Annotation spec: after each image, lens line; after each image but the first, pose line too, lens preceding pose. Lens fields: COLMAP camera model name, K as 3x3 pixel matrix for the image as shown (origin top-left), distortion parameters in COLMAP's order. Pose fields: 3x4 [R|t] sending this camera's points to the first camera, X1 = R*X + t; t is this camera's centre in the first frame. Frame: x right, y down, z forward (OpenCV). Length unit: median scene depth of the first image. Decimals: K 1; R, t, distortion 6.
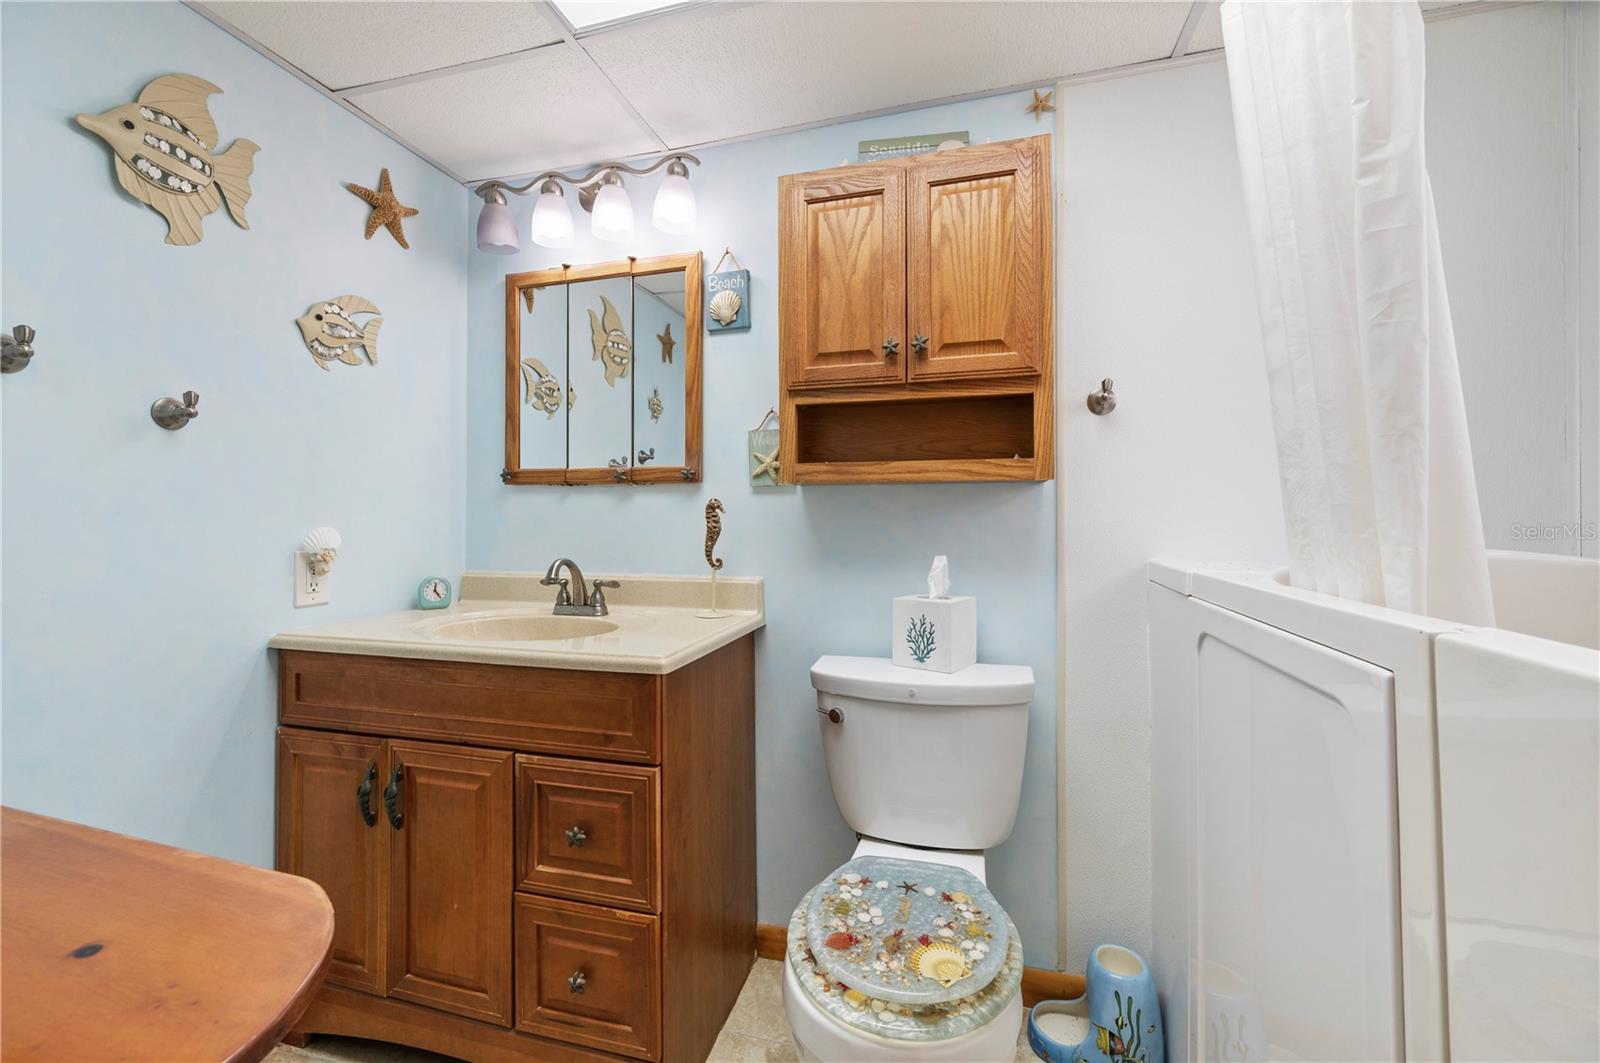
lens RADIAL K [[636.9, 0, 797.2], [0, 636.9, 510.0], [0, 0, 1]] dist [-0.001120, 0.000945]
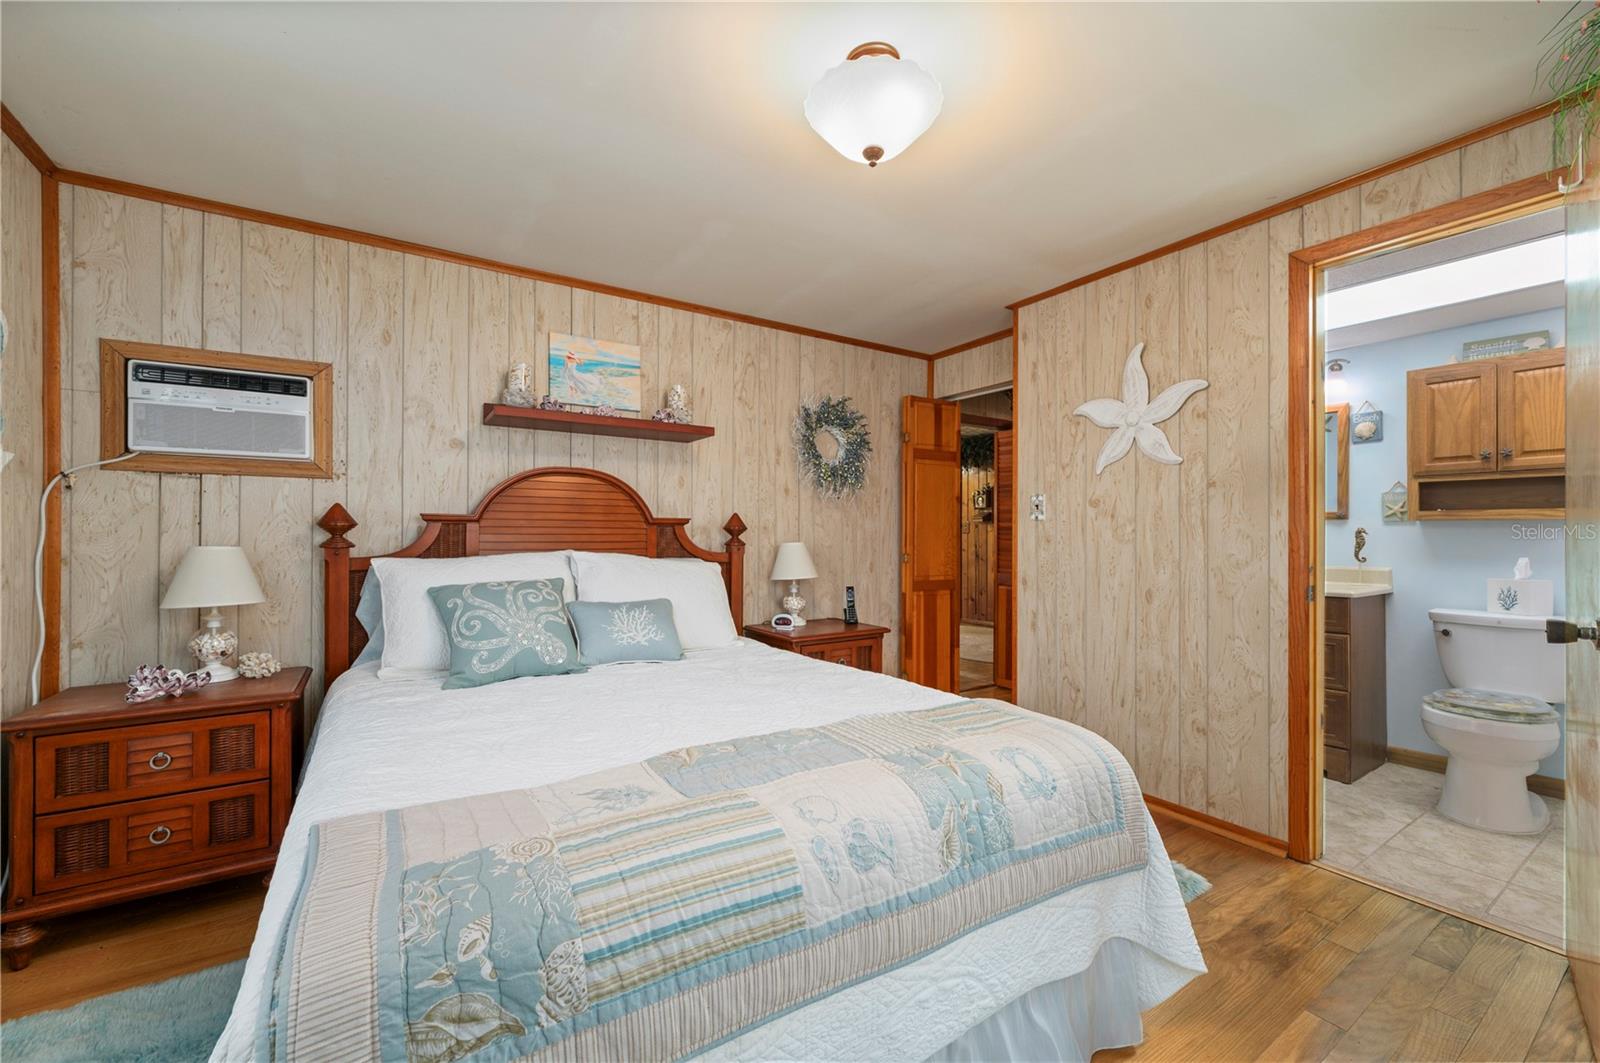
lens RADIAL K [[636.9, 0, 800.8], [0, 636.9, 536.4], [0, 0, 1]] dist [-0.001120, 0.000945]
pose [[0.758923, 0.000242, -0.651180, -0.185870], [0.006447, 0.999948, 0.007886, -0.021385], [0.651148, -0.010183, 0.758882, -1.942216]]
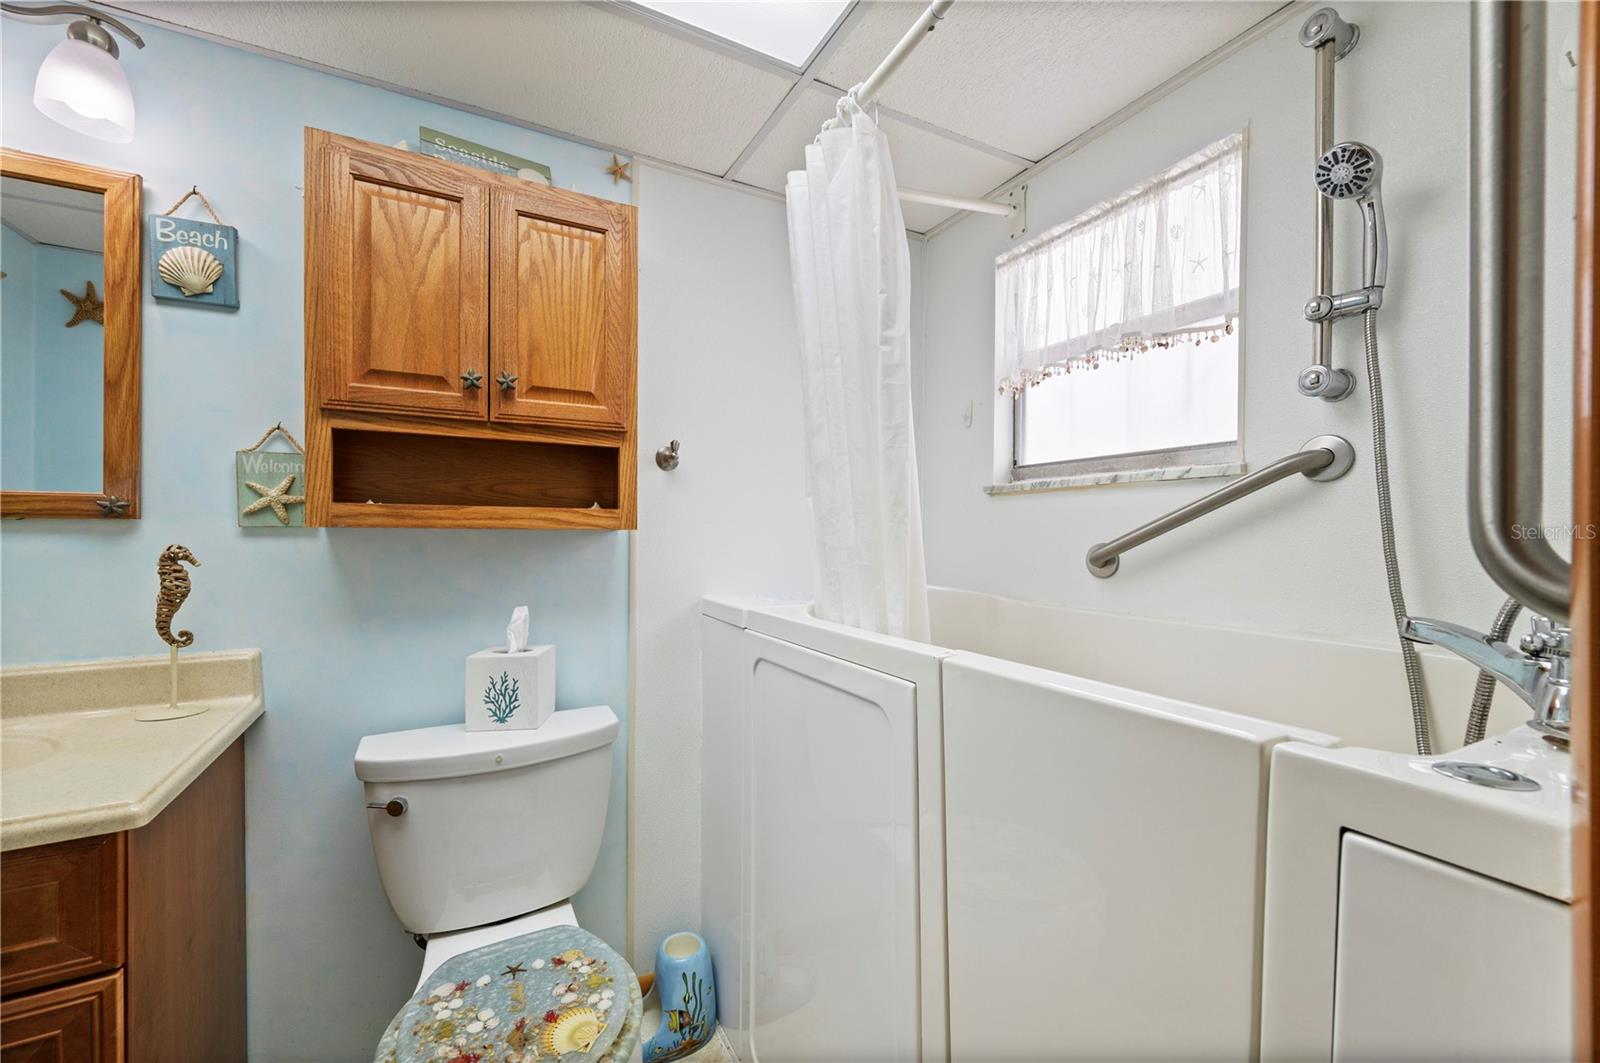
lens RADIAL K [[636.9, 0, 776.1], [0, 636.9, 530.5], [0, 0, 1]] dist [-0.001120, 0.000945]
pose [[0.719461, 0.001459, 0.694532, -0.162211], [-0.010227, 0.999912, 0.008493, -0.053676], [-0.694458, -0.013213, 0.719412, 0.054643]]
